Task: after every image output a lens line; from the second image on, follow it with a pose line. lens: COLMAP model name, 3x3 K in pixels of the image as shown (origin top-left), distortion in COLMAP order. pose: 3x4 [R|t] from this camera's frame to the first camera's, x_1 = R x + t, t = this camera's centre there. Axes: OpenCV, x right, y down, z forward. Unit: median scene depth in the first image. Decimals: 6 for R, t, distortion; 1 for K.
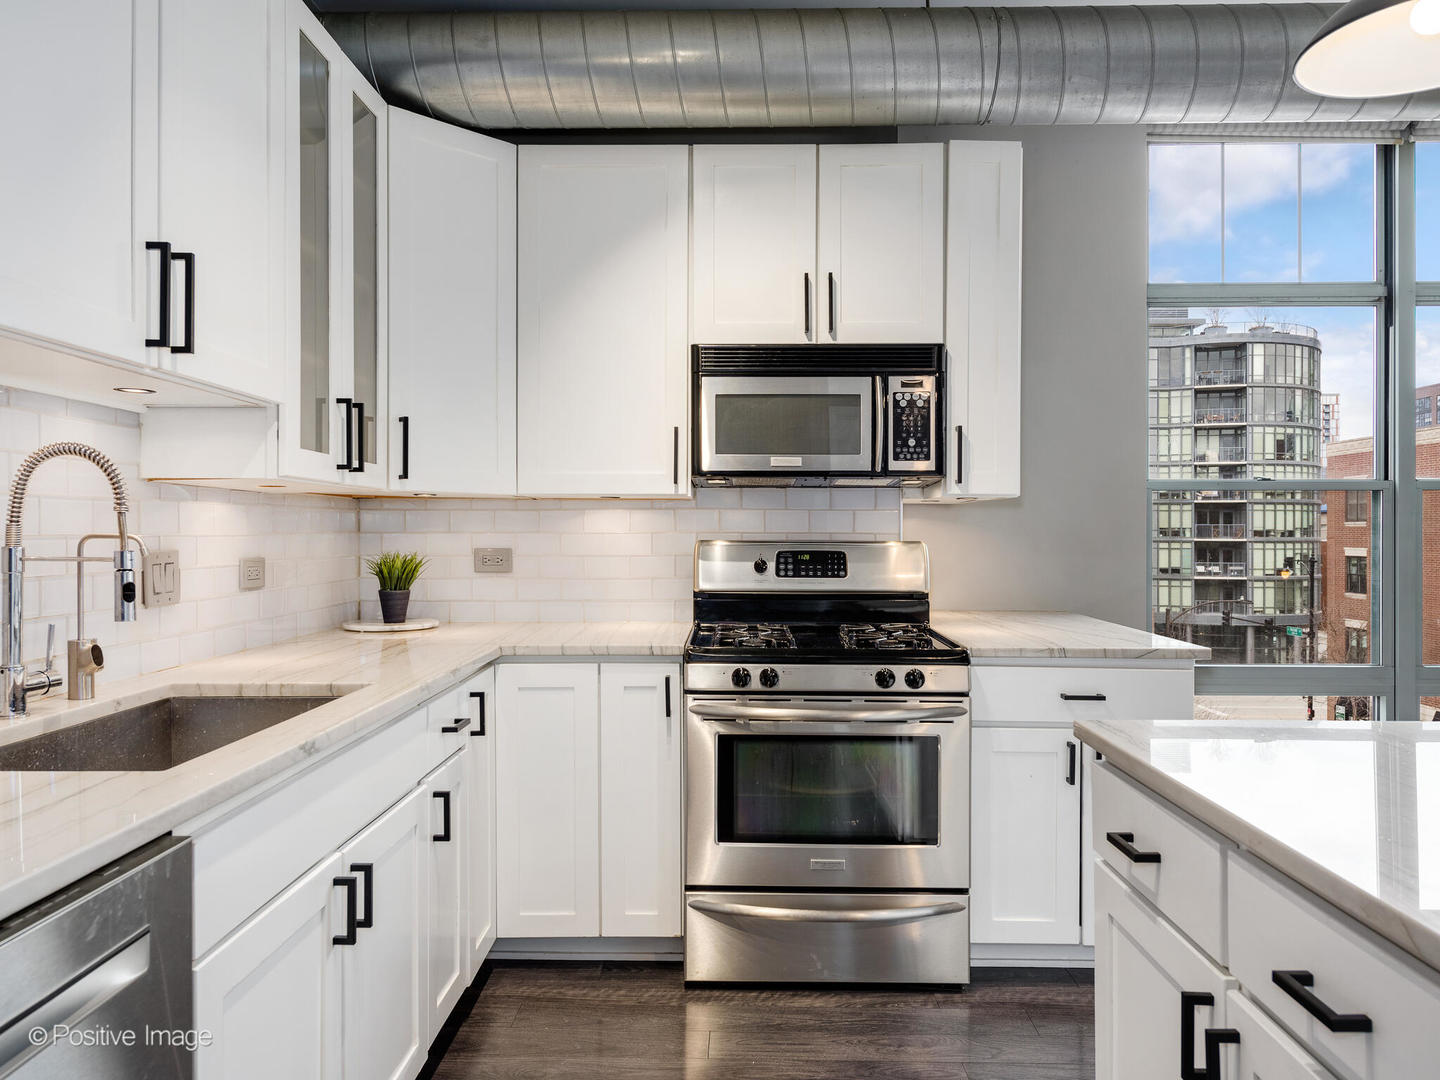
lens RADIAL K [[991.6, 0, 720.0], [0, 991.6, 540.0], [0, 0, 1]] dist [0.002125, -0.001316]
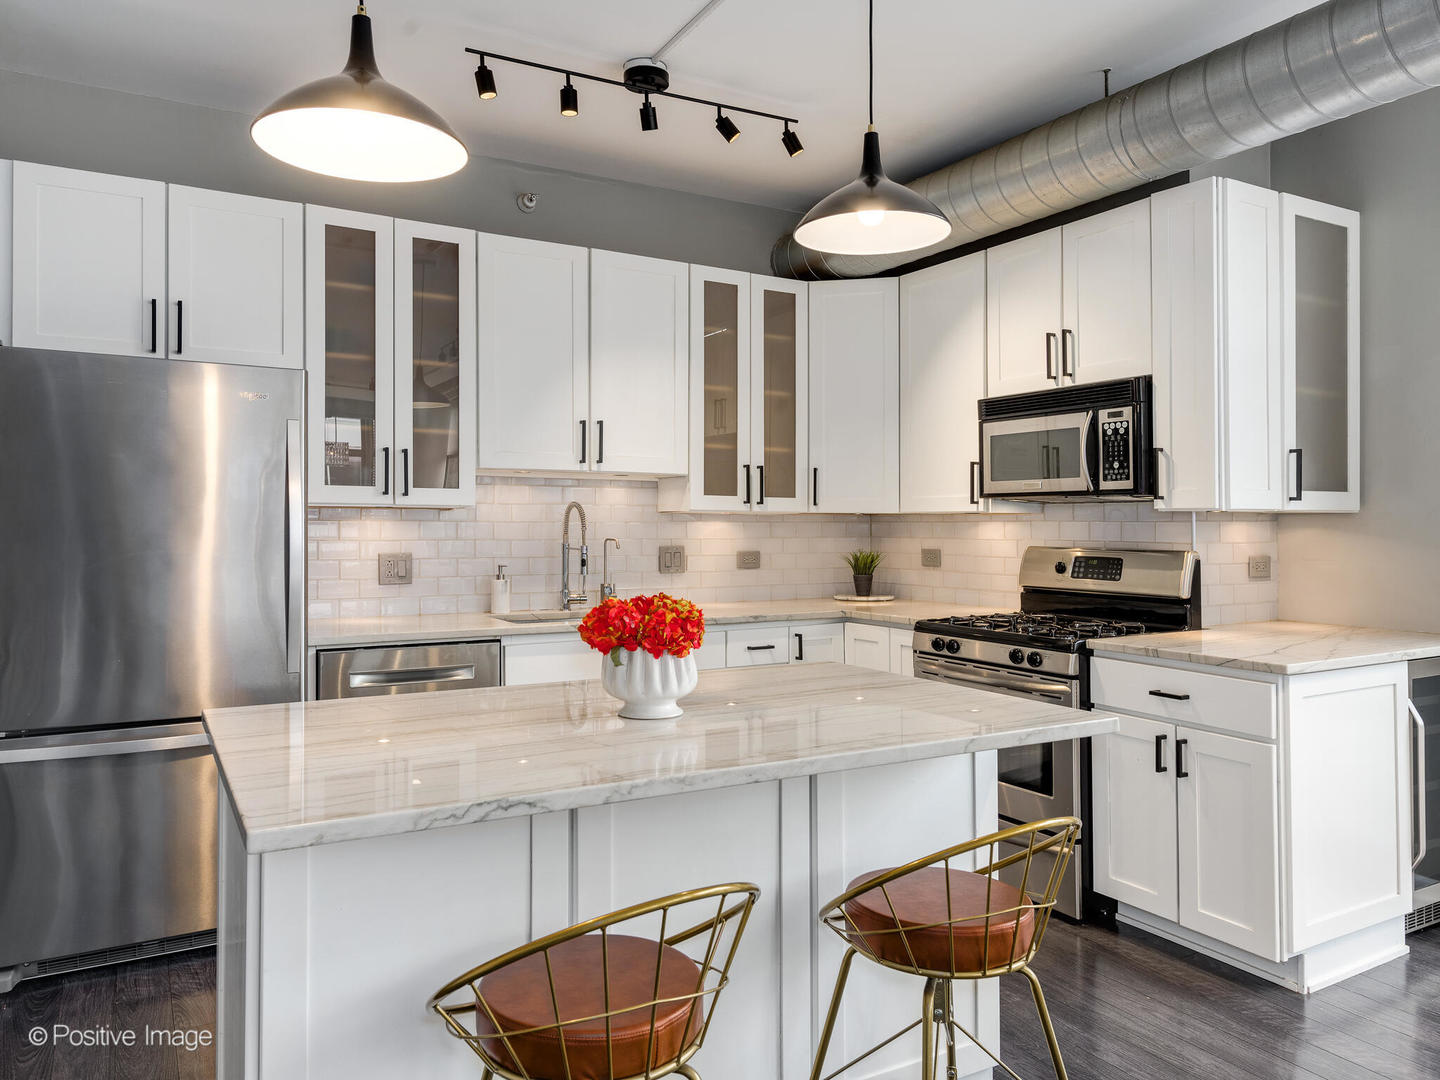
lens RADIAL K [[1020.4, 0, 715.9], [0, 1020.4, 517.5], [0, 0, 1]] dist [0.006233, 0.002978]
pose [[0.518080, -0.005747, -0.855313, 0.969450], [-0.009744, 0.999873, -0.012620, -0.017559], [0.855276, 0.014872, 0.517958, -0.016414]]
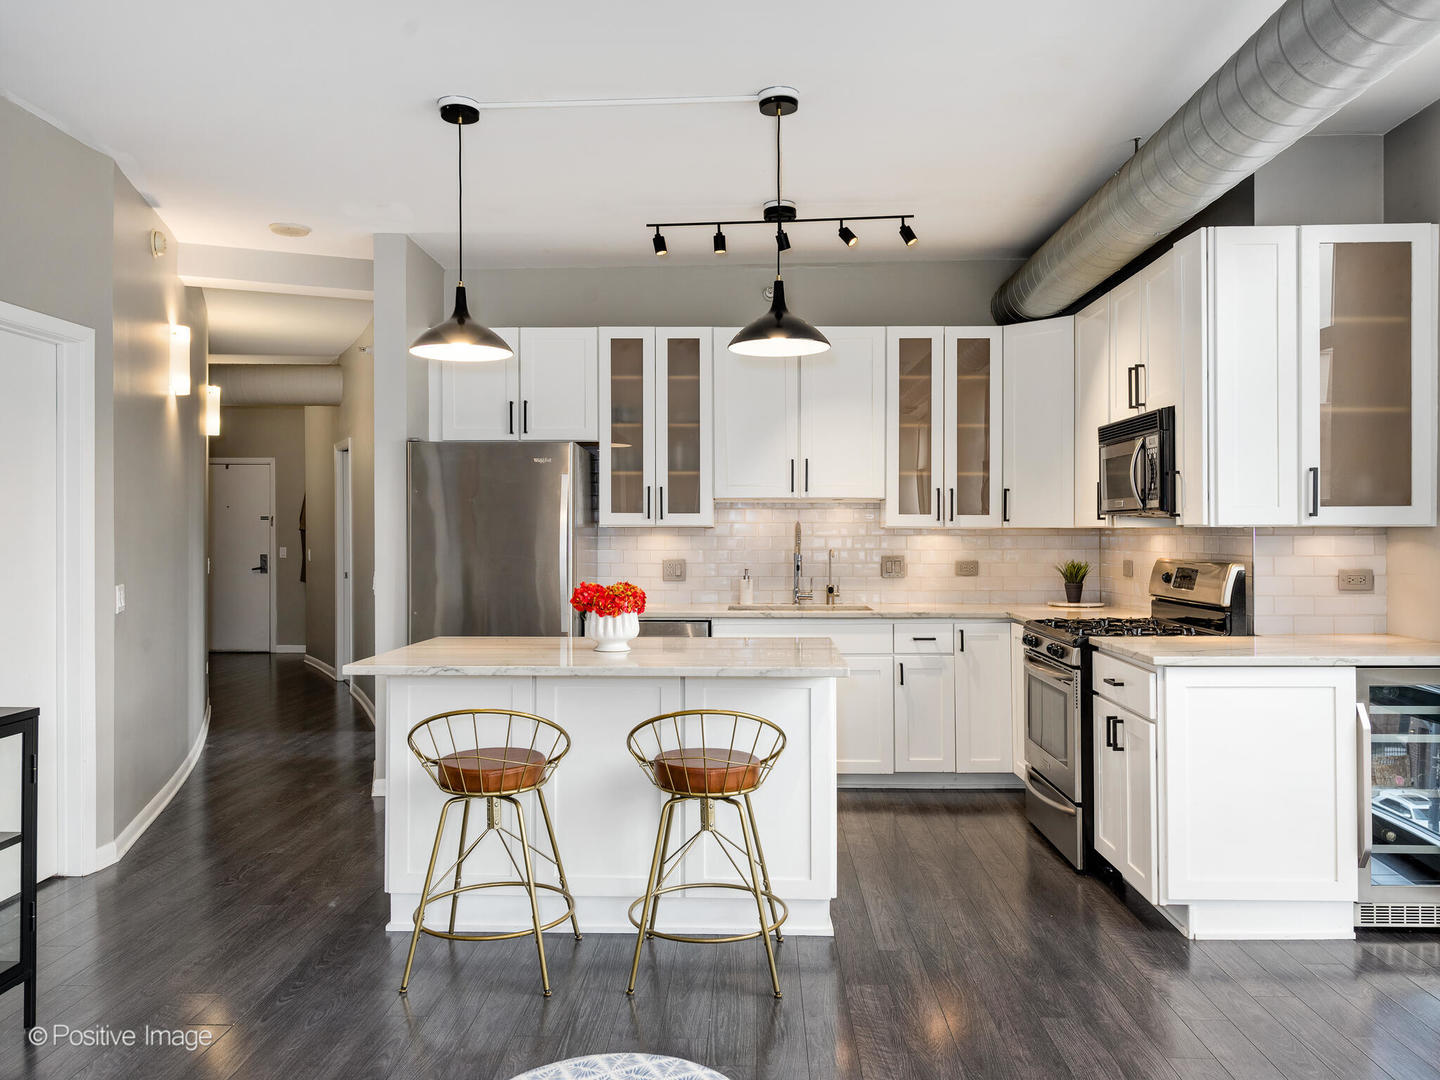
lens RADIAL K [[1082.9, 0, 711.5], [0, 1082.9, 536.2], [0, 0, 1]] dist [0.001674, 0.001483]
pose [[-0.023941, 0.001550, -0.999712, 1.630659], [-0.007372, 0.999971, 0.001727, -0.030661], [0.999686, 0.007411, -0.023929, 0.452526]]
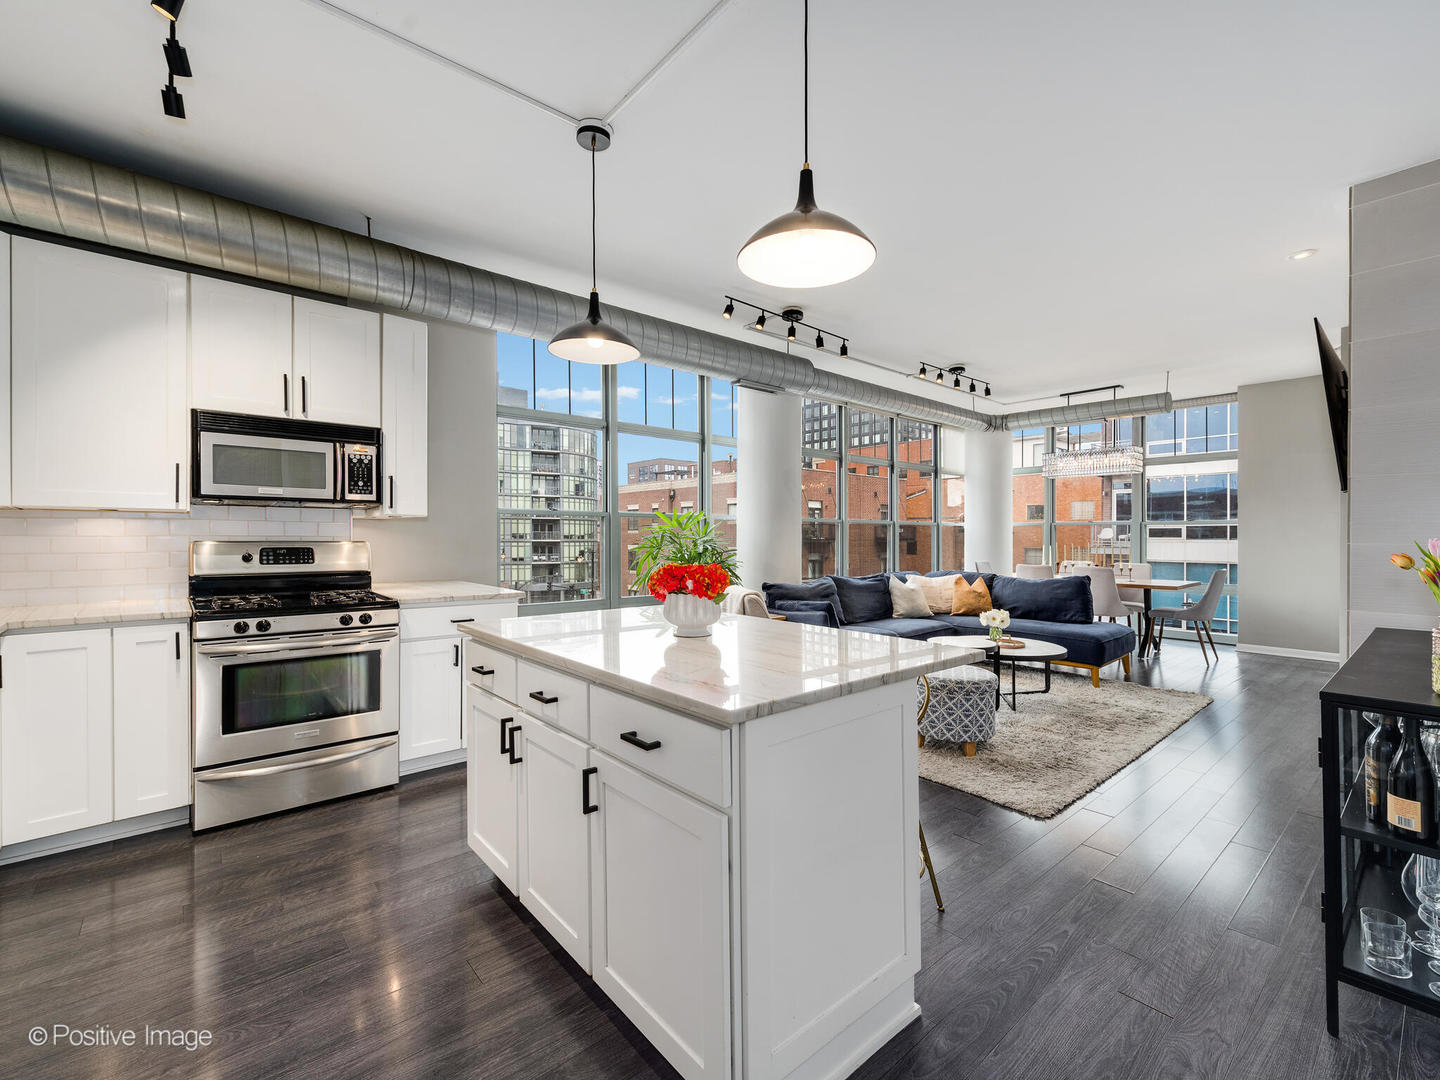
lens RADIAL K [[629.2, 0, 720.0], [0, 629.2, 540.0], [0, 0, 1]] dist [0.014261, -0.000114]
pose [[0.741478, -0.002905, 0.670970, -0.080857], [0.003989, 0.999992, -0.000078, 0.002123], [-0.670965, 0.002734, 0.741484, -0.232874]]
